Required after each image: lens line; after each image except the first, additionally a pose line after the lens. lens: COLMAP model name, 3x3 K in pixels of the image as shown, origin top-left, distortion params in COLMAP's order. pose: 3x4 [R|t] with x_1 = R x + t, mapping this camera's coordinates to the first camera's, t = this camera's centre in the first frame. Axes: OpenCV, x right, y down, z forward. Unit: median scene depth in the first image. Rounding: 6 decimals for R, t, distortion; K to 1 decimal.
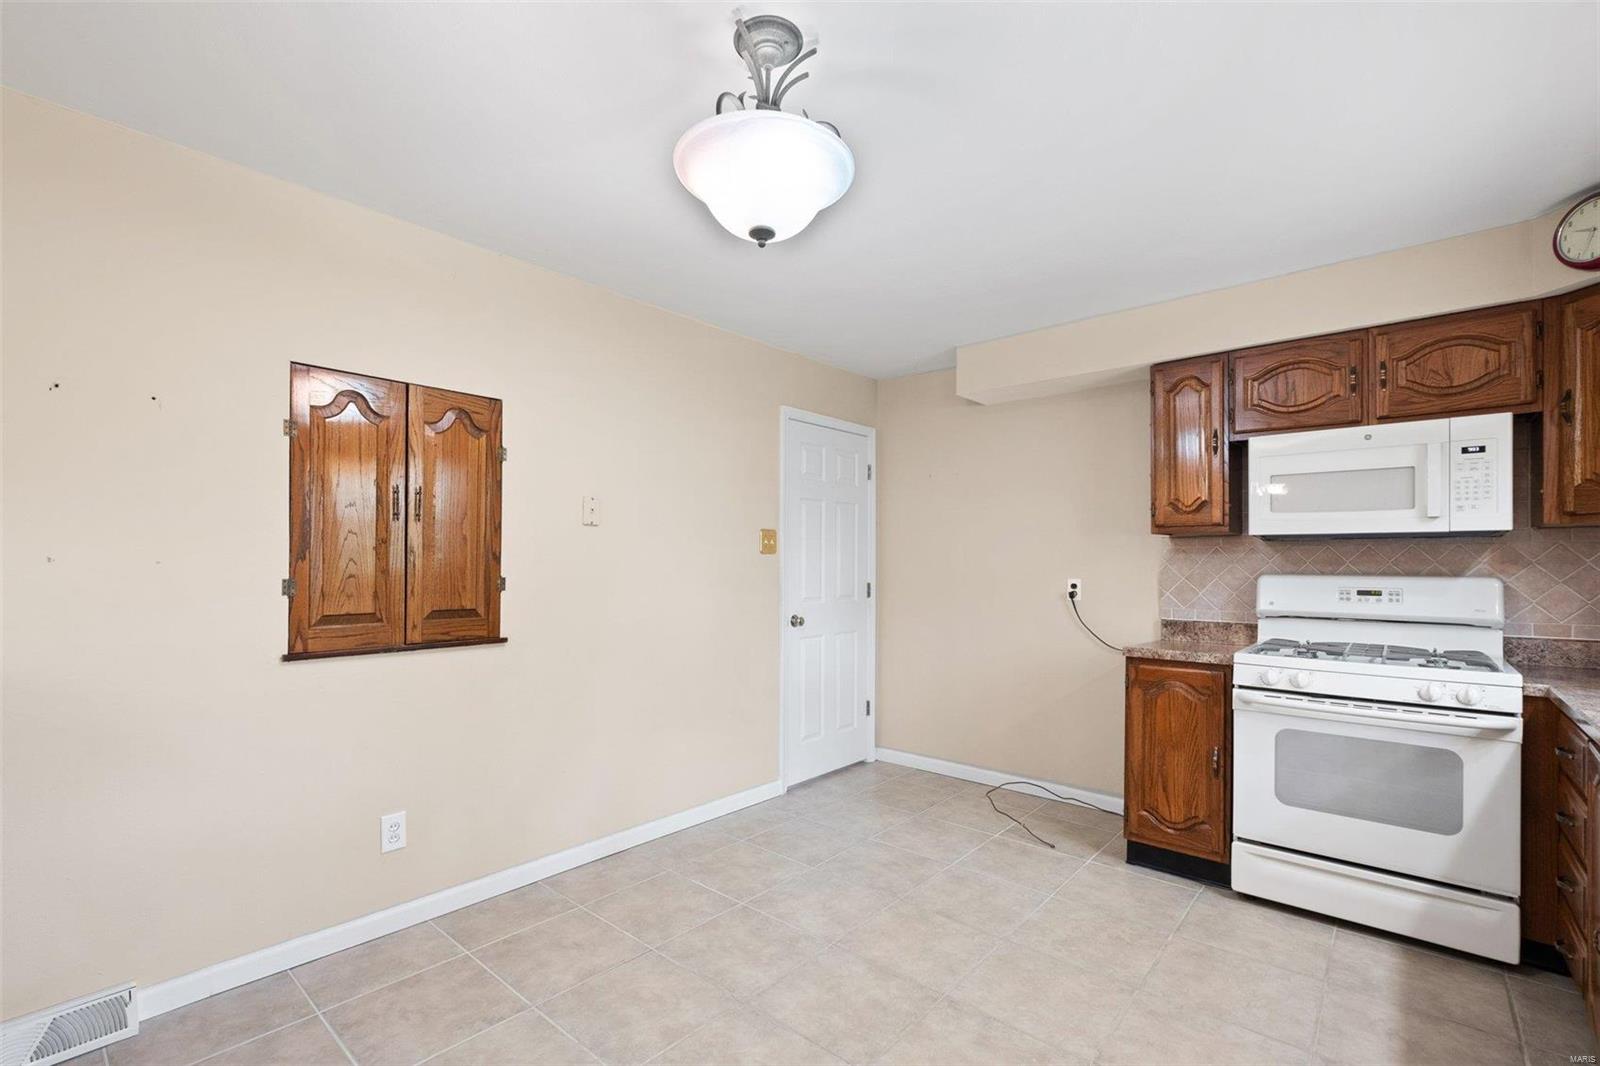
lens RADIAL K [[701.8, 0, 794.2], [0, 701.8, 562.2], [0, 0, 1]] dist [-0.009599, -0.000316]
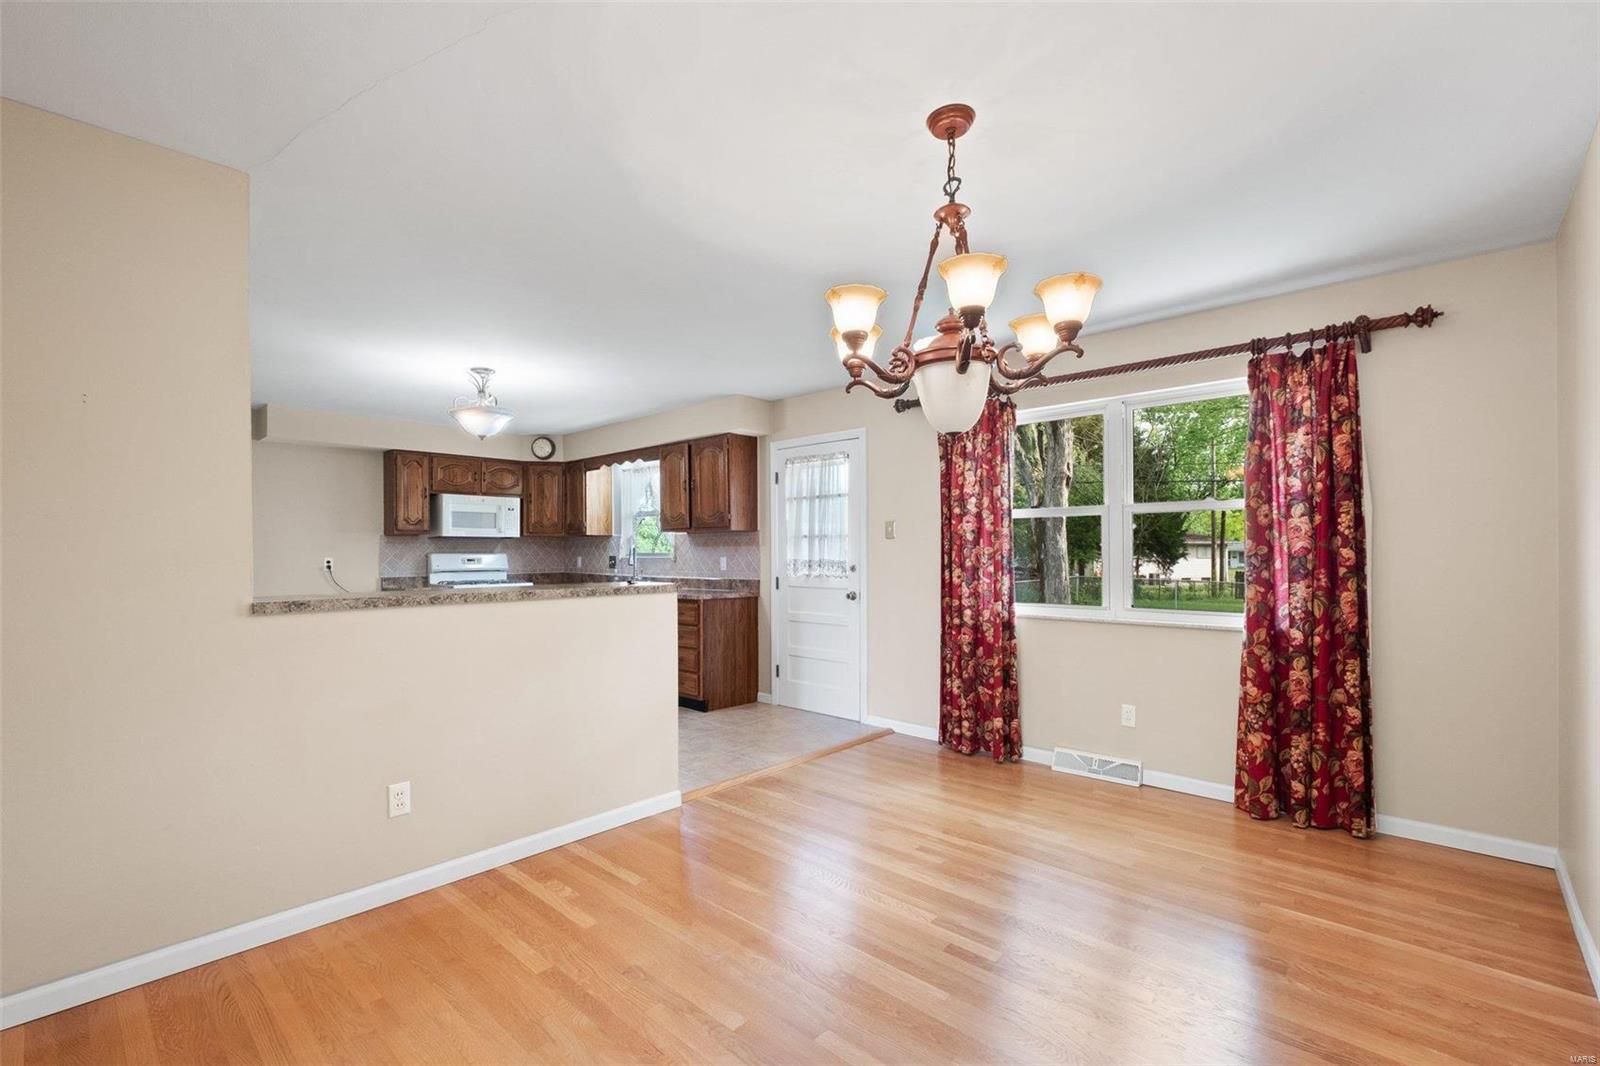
lens RADIAL K [[700.5, 0, 764.1], [0, 700.5, 547.2], [0, 0, 1]] dist [-0.001389, -0.000685]
pose [[0.054478, 0.002773, 0.998511, -1.694258], [0.000968, 0.999996, -0.002830, 0.005542], [-0.998515, 0.001121, 0.054475, -0.197053]]
